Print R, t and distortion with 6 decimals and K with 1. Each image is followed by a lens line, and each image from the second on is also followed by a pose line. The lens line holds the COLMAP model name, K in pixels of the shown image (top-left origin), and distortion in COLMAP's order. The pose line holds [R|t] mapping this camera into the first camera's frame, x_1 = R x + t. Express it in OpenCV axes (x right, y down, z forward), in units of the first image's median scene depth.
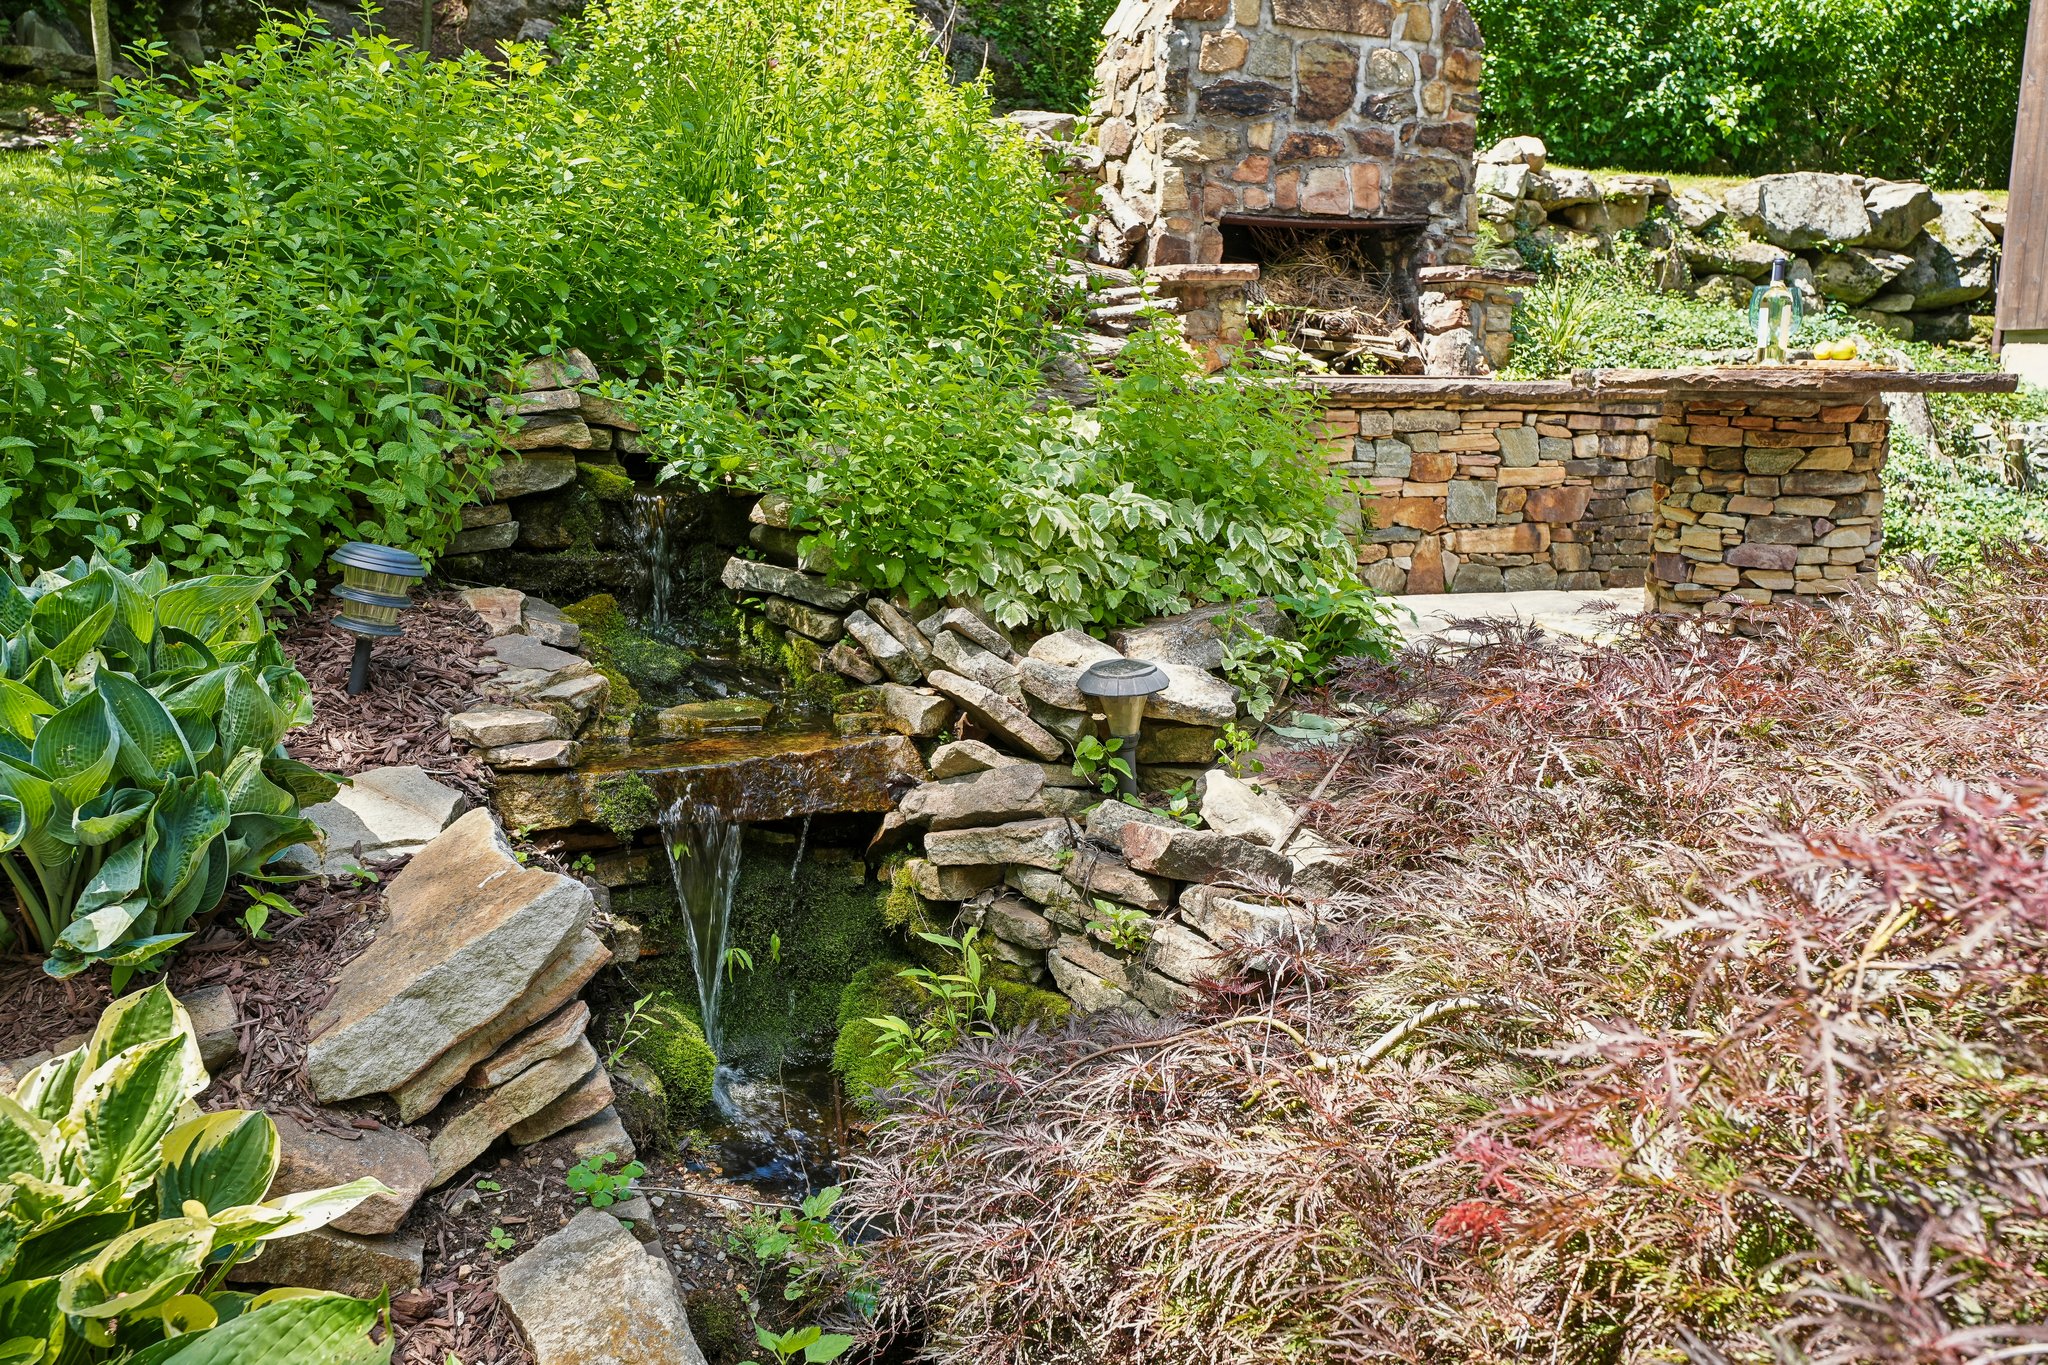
lens RADIAL K [[1639.1, 0, 1024.5], [0, 1639.1, 679.7], [0, 0, 1]] dist [-0.009810, -0.001600]
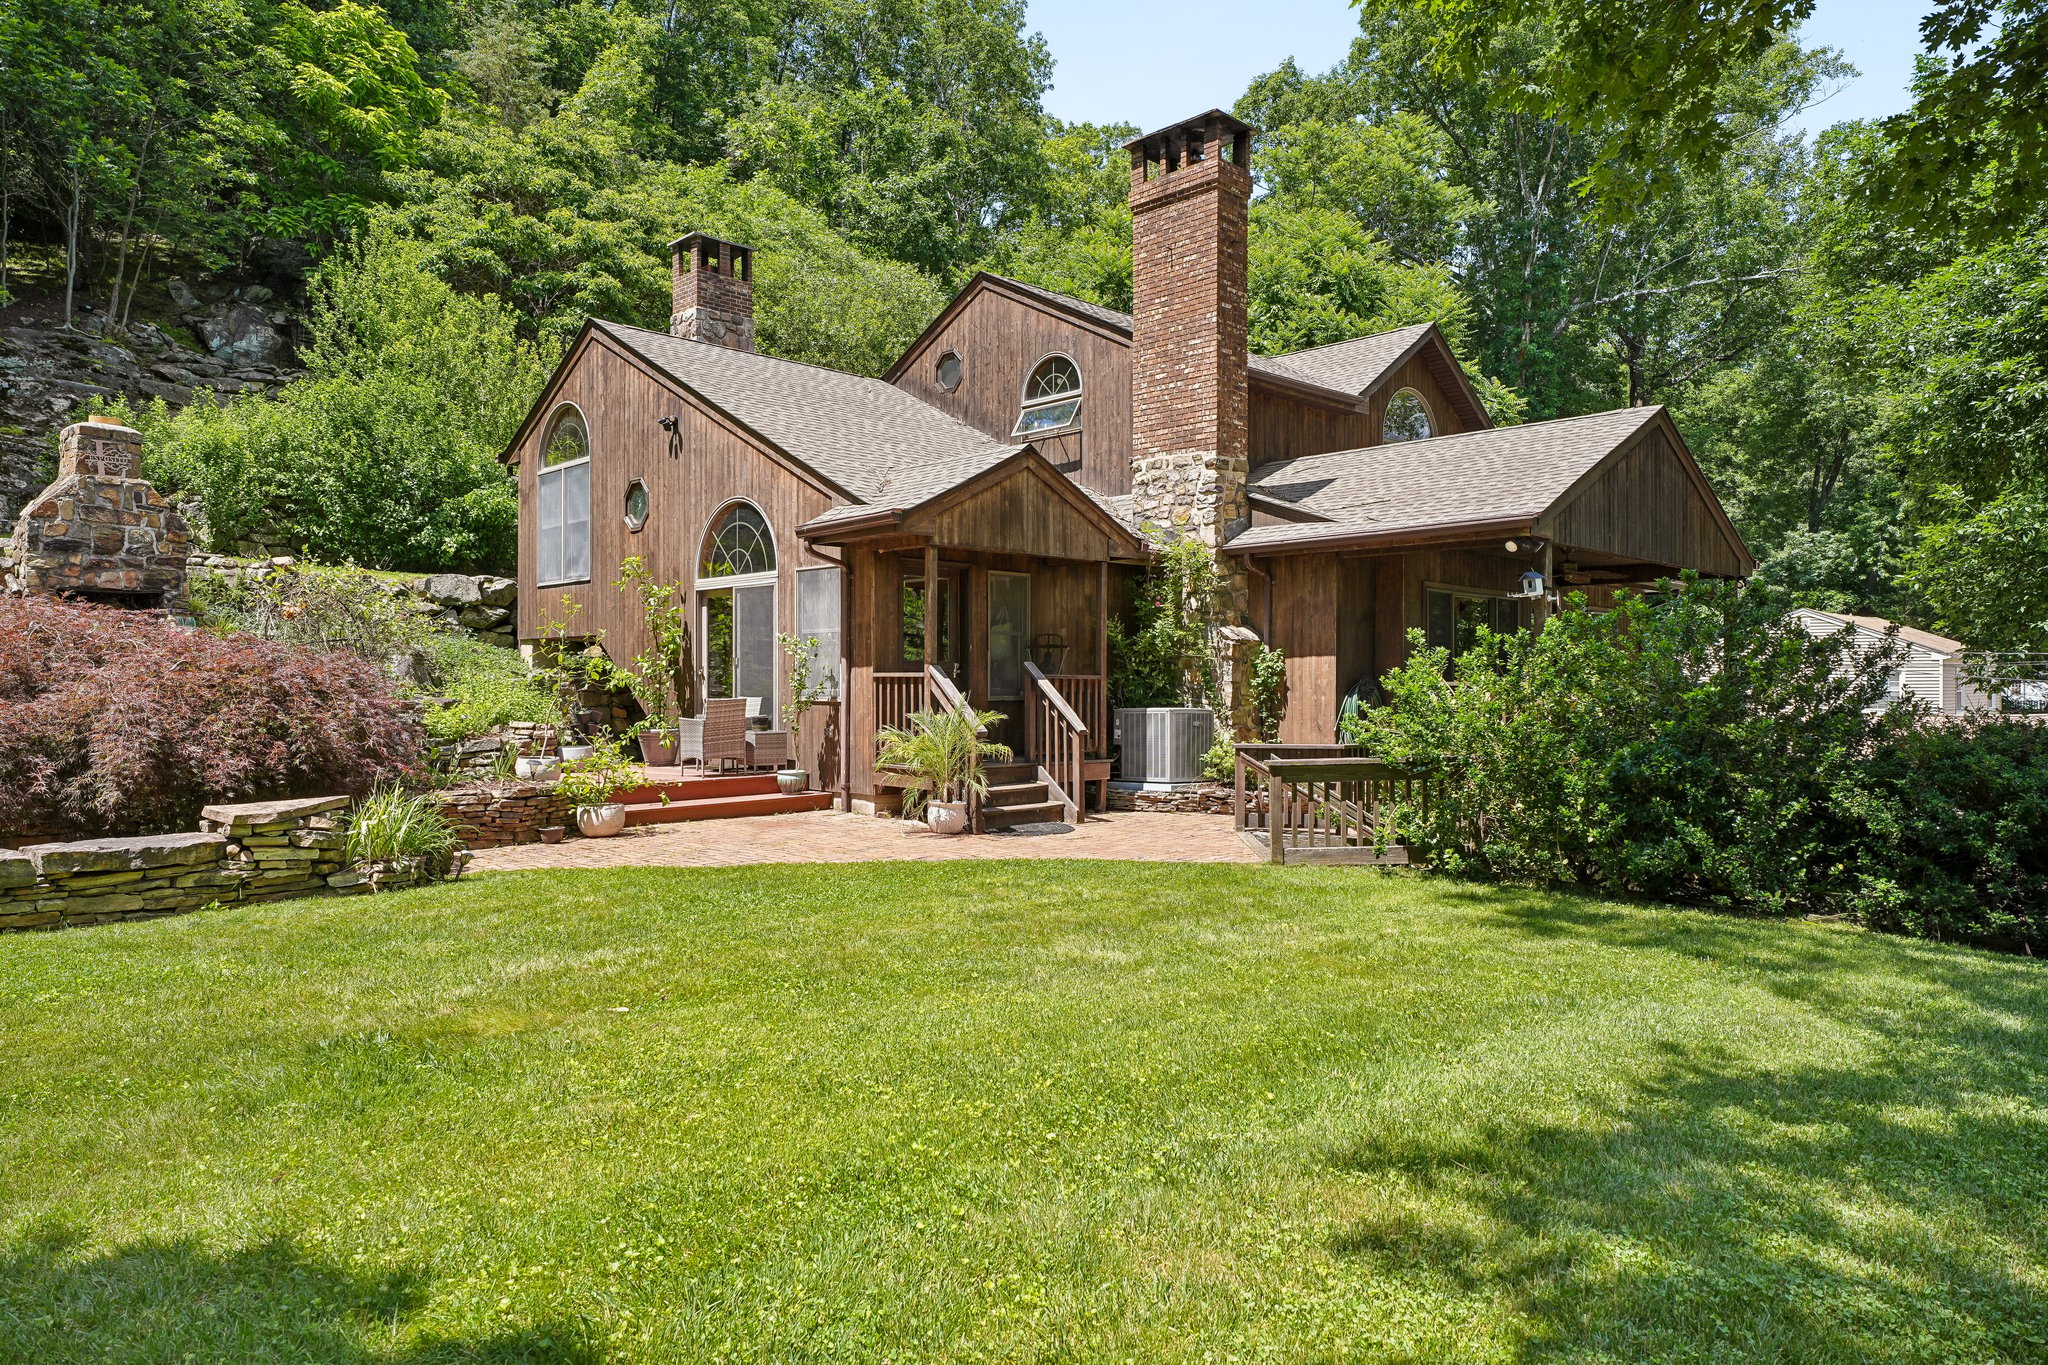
lens RADIAL K [[1254.1, 0, 1025.8], [0, 1254.1, 679.2], [0, 0, 1]] dist [-0.010986, 0.005531]
pose [[0.879566, -0.001886, 0.475774, 0.529681], [0.092833, 0.981452, -0.167730, 0.336869], [-0.466633, 0.191697, 0.863427, -1.413114]]
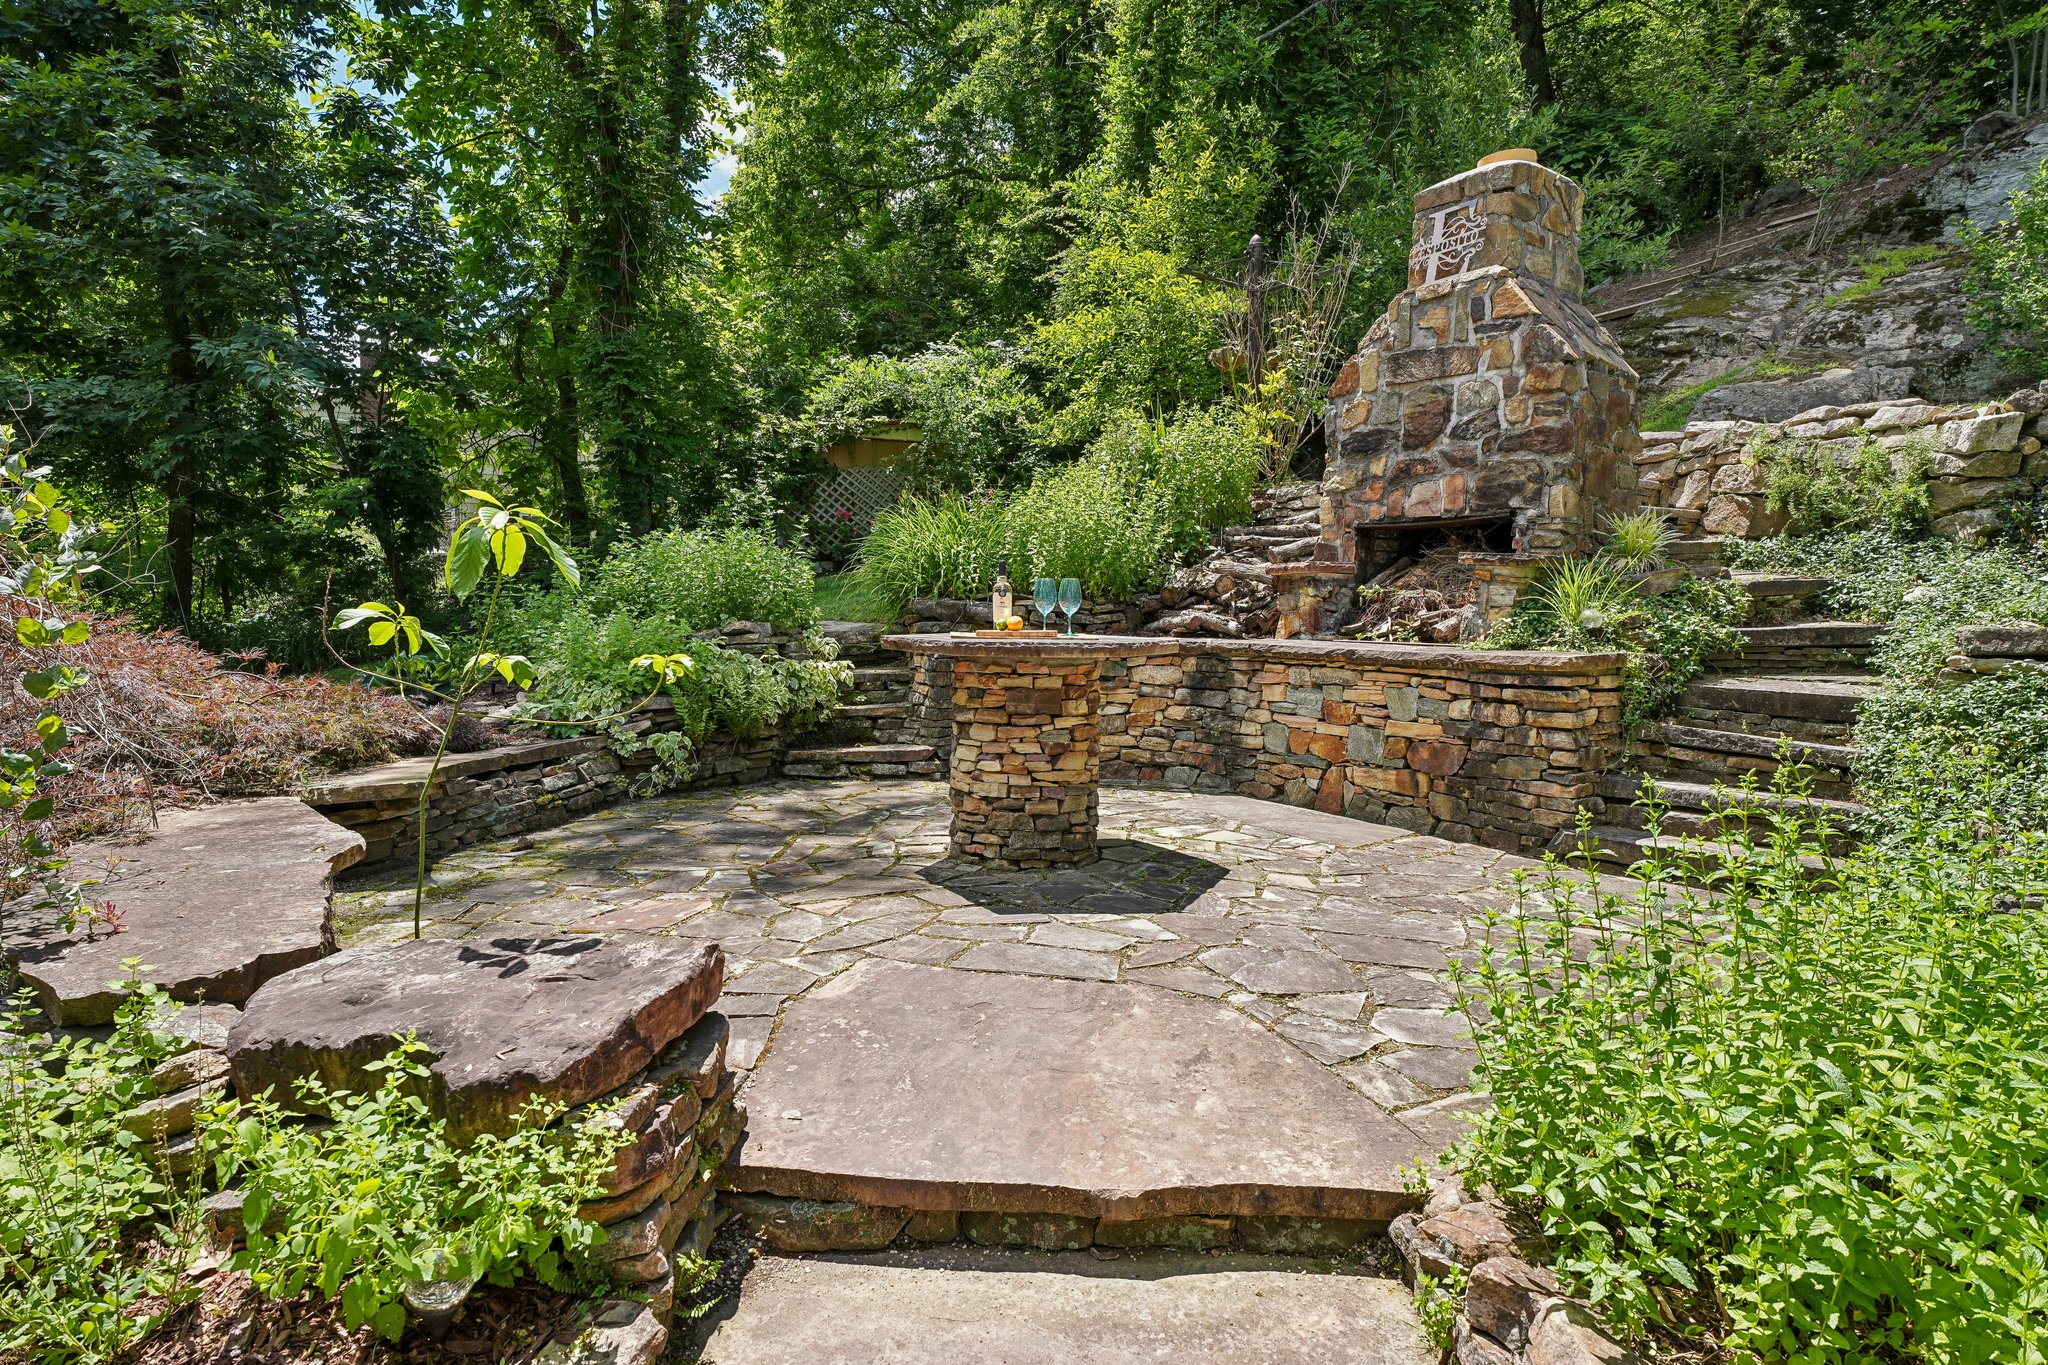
lens RADIAL K [[1085.0, 0, 1022.8], [0, 1085.0, 684.7], [0, 0, 1]] dist [0.001828, 0.000272]
pose [[0.264760, 0.064315, -0.962167, 0.933142], [-0.196948, 0.980348, 0.011337, -0.105628], [0.943988, 0.186495, 0.272224, 0.503630]]
